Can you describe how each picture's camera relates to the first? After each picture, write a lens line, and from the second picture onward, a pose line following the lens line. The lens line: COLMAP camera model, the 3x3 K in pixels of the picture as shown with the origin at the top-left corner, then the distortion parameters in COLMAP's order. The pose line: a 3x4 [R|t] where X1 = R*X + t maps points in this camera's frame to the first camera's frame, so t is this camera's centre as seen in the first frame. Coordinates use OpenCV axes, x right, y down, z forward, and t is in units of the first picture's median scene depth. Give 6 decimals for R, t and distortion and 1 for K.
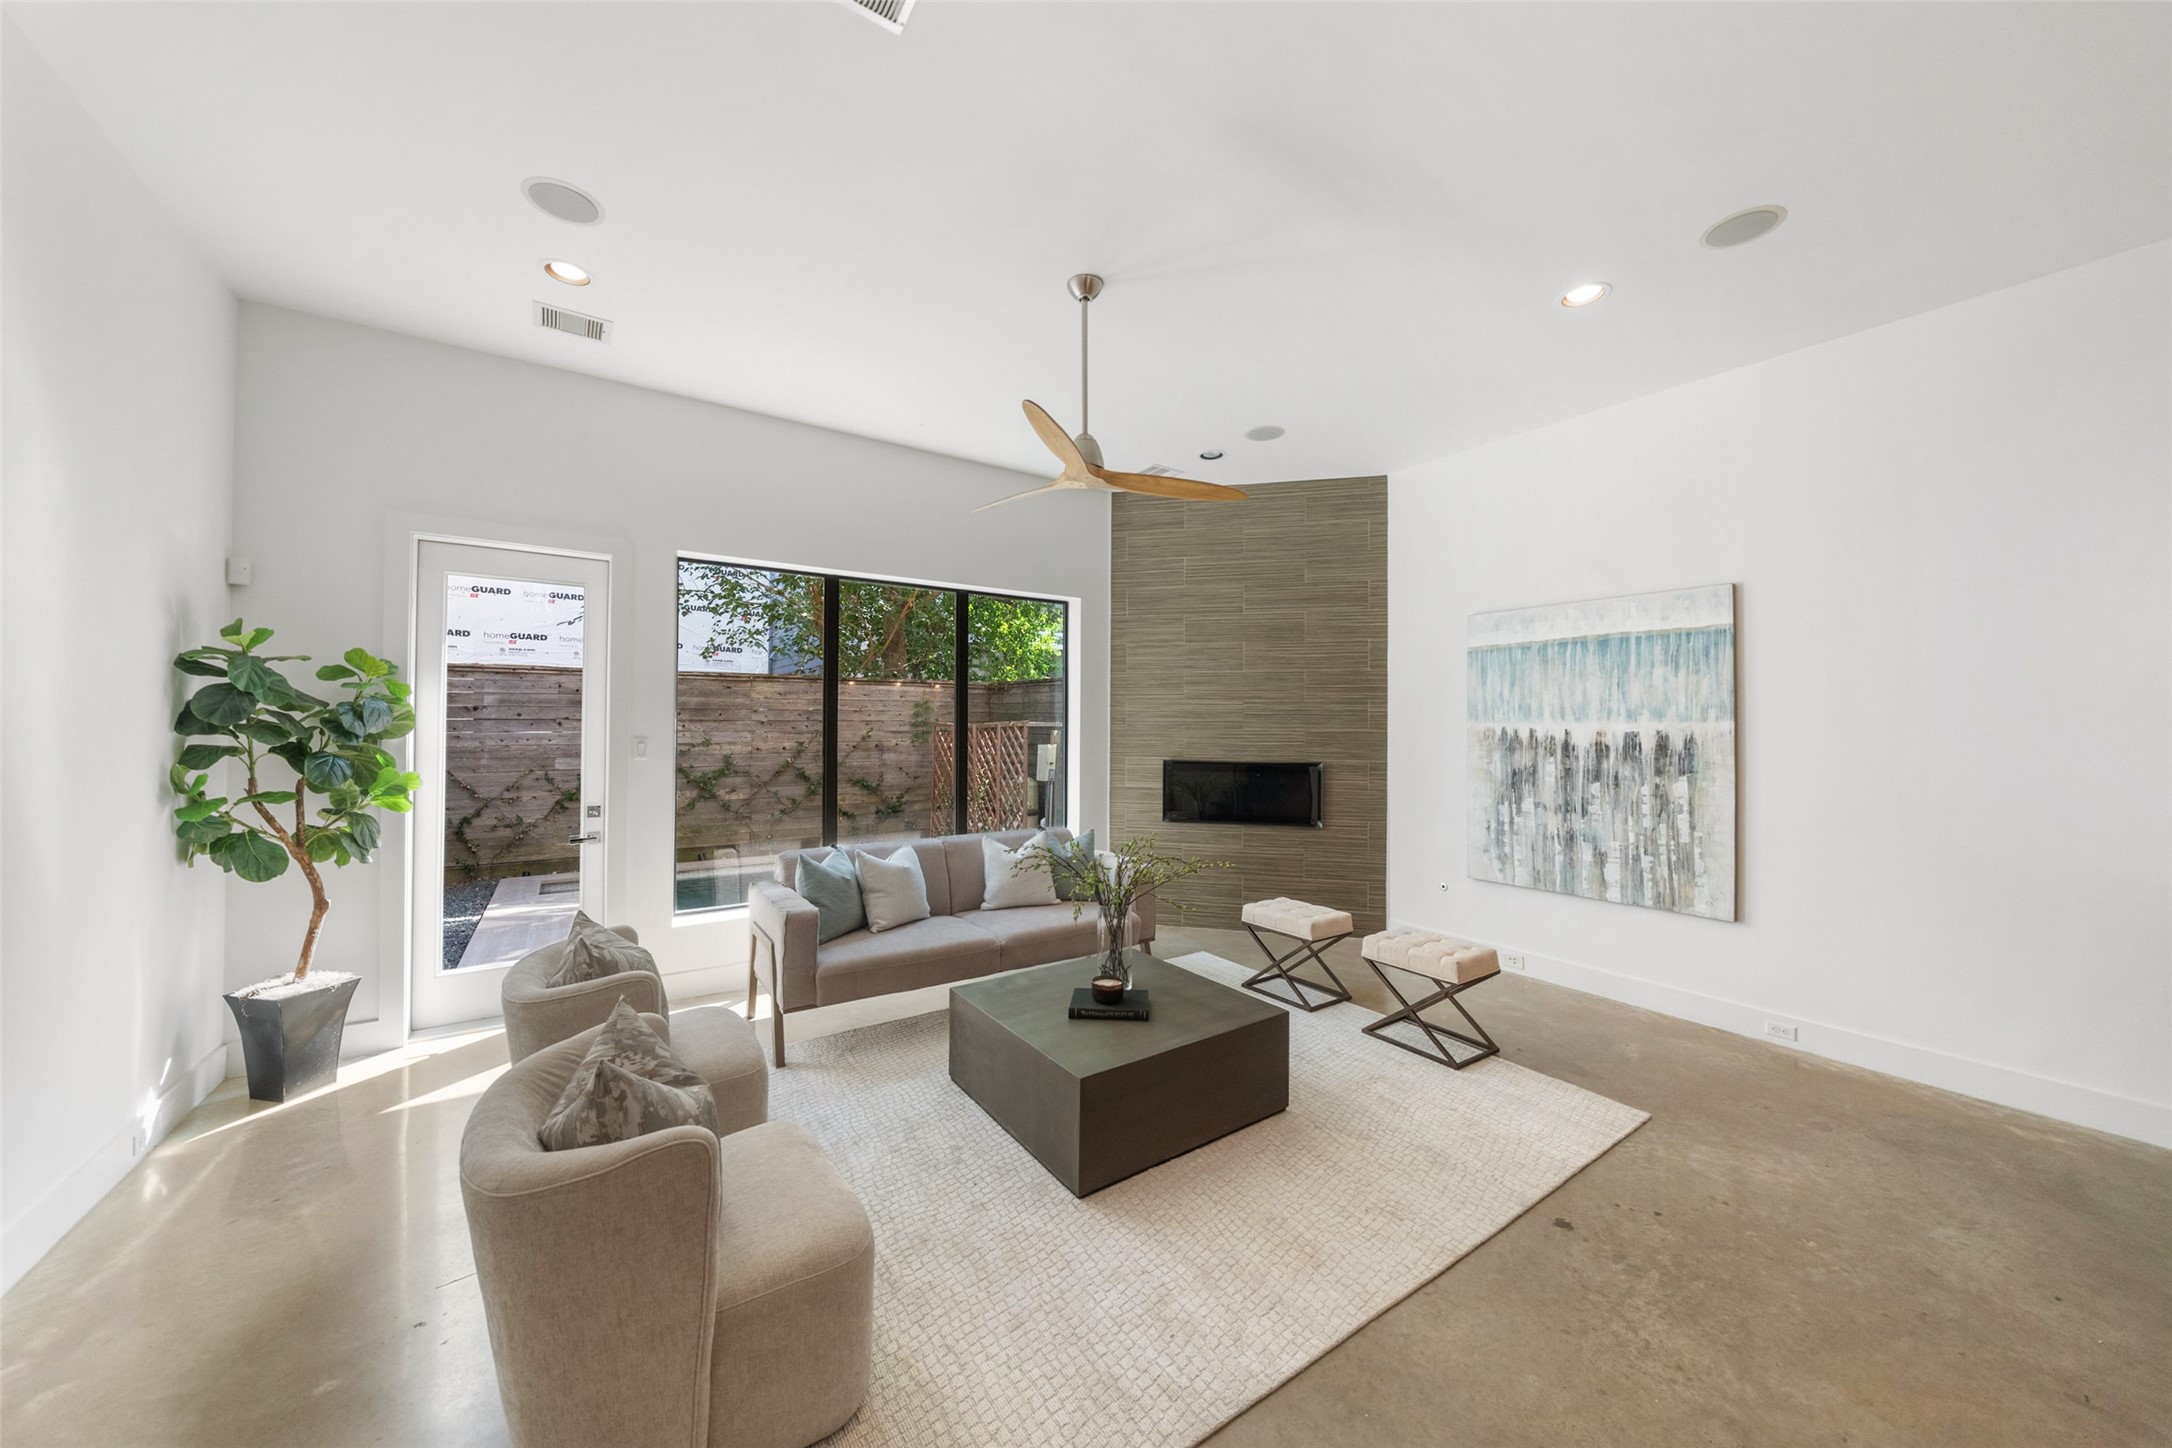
lens RADIAL K [[755.9, 0, 1093.2], [0, 755.9, 717.7], [0, 0, 1]] dist [0.002060, 0.000111]
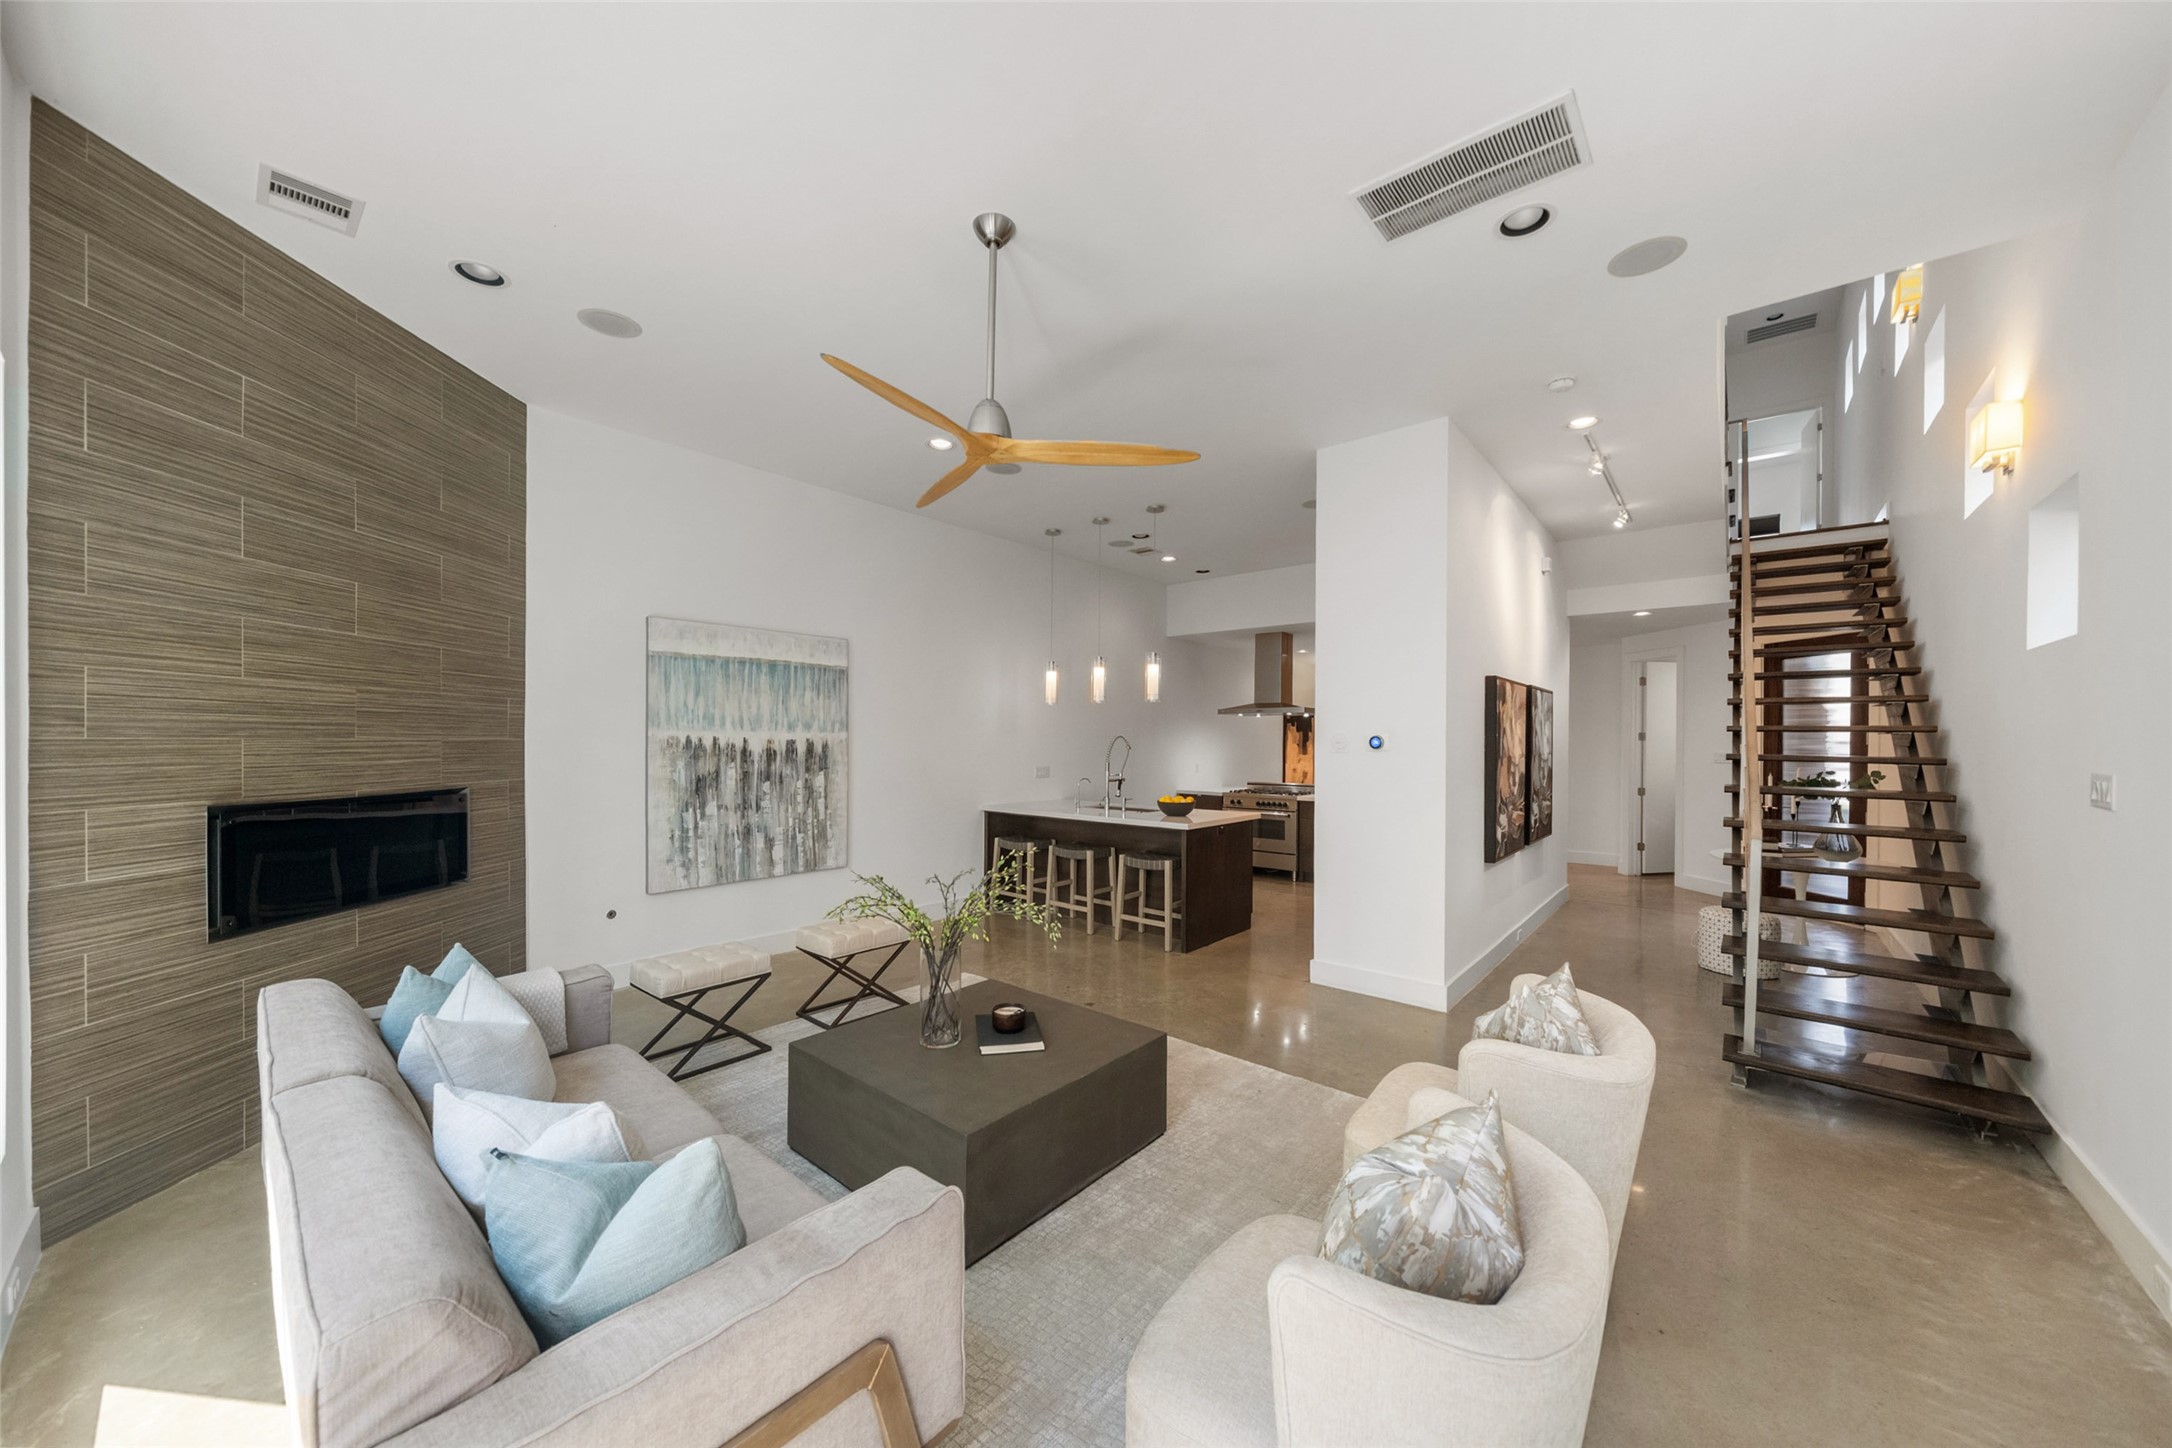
lens RADIAL K [[755.9, 0, 1124.7], [0, 755.9, 747.5], [0, 0, 1]] dist [0.002060, 0.000111]
pose [[-0.281233, -0.016632, 0.959495, -0.635179], [-0.020866, 0.999719, 0.011213, 0.005460], [-0.959413, -0.016867, -0.281501, 0.769540]]
